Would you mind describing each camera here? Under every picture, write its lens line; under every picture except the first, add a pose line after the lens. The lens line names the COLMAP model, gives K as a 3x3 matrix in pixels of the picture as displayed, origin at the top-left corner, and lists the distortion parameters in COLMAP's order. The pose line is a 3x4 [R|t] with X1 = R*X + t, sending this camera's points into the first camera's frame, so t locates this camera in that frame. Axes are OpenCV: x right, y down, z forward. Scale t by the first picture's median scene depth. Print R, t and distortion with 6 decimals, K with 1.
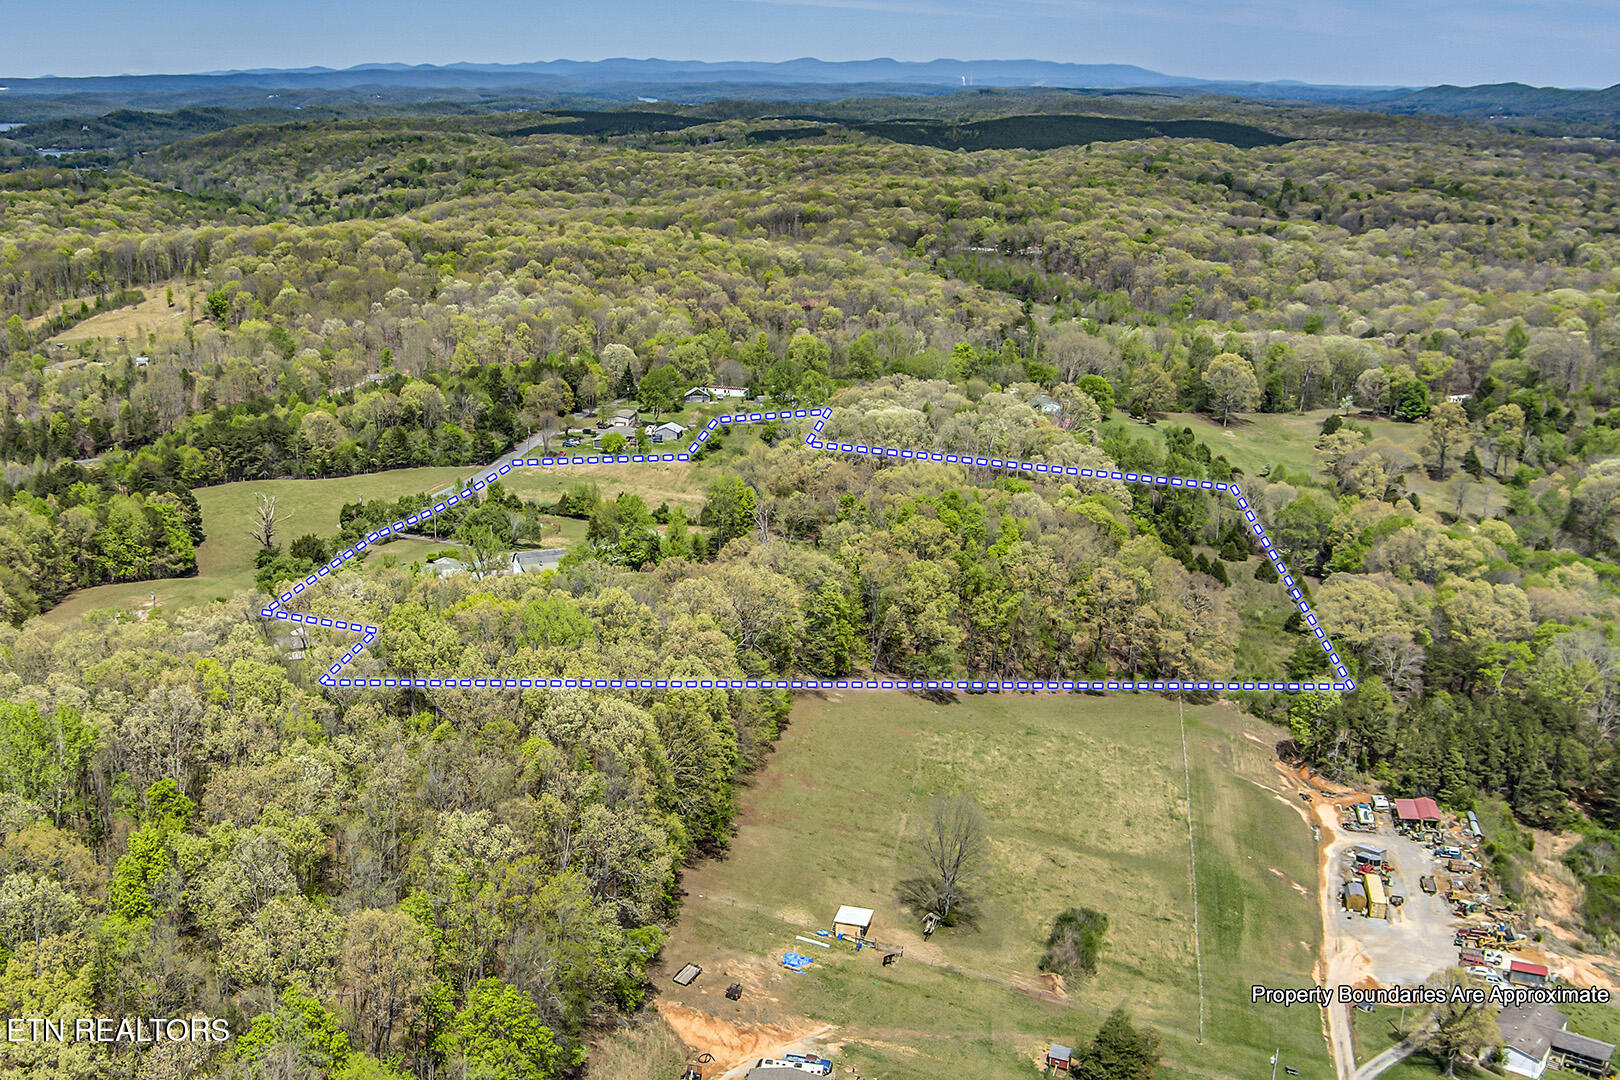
lens RADIAL K [[1849.5, 0, 810.0], [0, 1849.5, 540.0], [0, 0, 1]] dist [-0.254918, 0.005690]
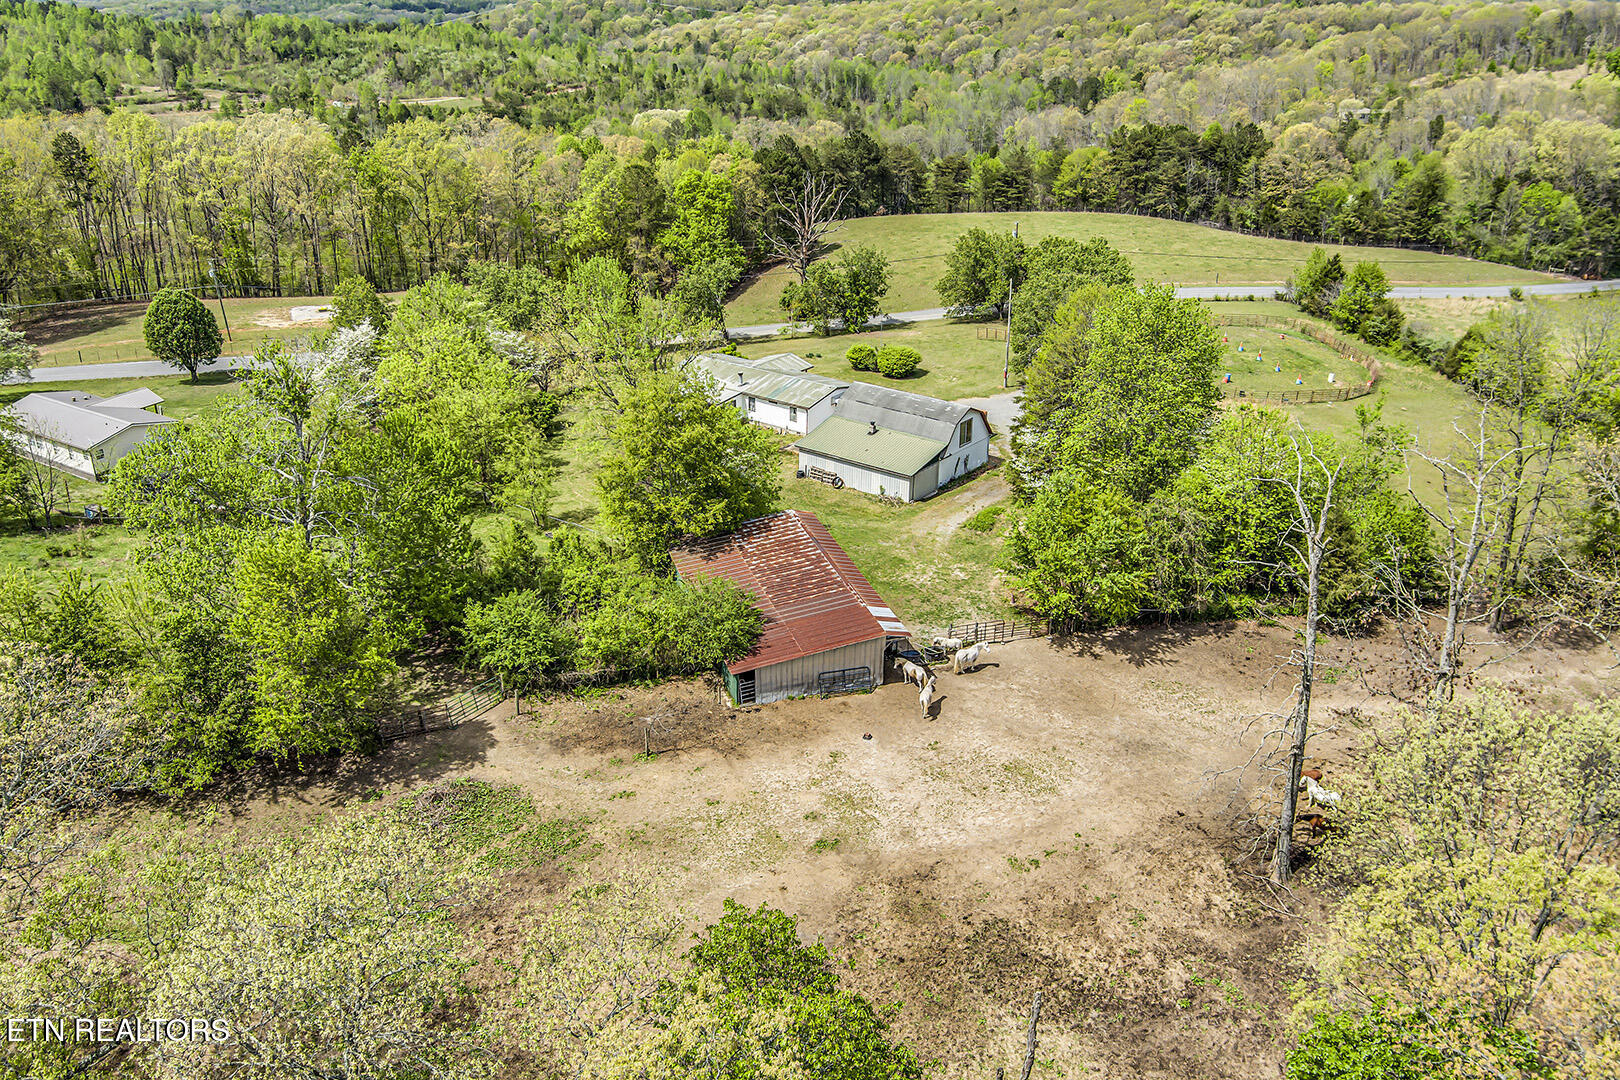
lens RADIAL K [[1321.5, 0, 803.5], [0, 1321.5, 543.3], [0, 0, 1]] dist [-0.081575, 0.044905]
pose [[0.455998, 0.342389, -0.821484, 0.042312], [-0.213682, 0.938156, 0.272404, -0.023174], [0.863948, 0.051321, 0.500960, 0.645493]]
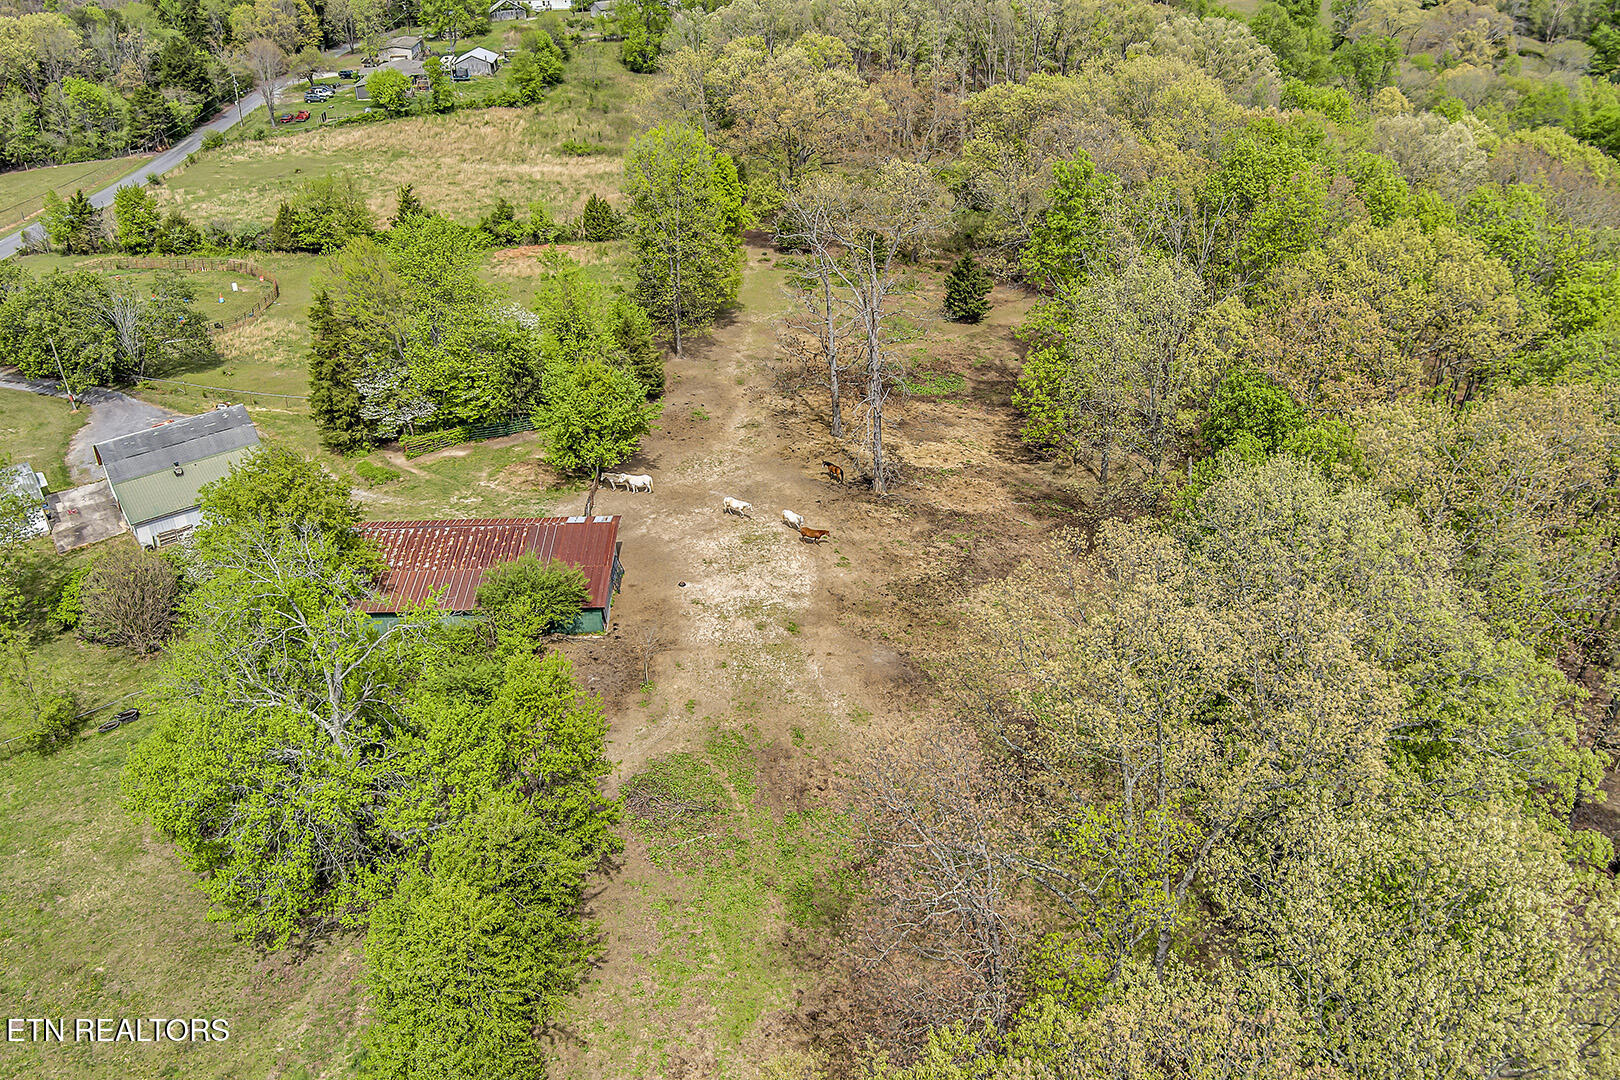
lens RADIAL K [[1321.5, 0, 803.5], [0, 1321.5, 543.3], [0, 0, 1]] dist [-0.081575, 0.044905]
pose [[0.982404, -0.136929, 0.127013, -0.050714], [0.094896, 0.951697, 0.292008, -0.023511], [-0.160862, -0.274817, 0.947945, 0.565667]]
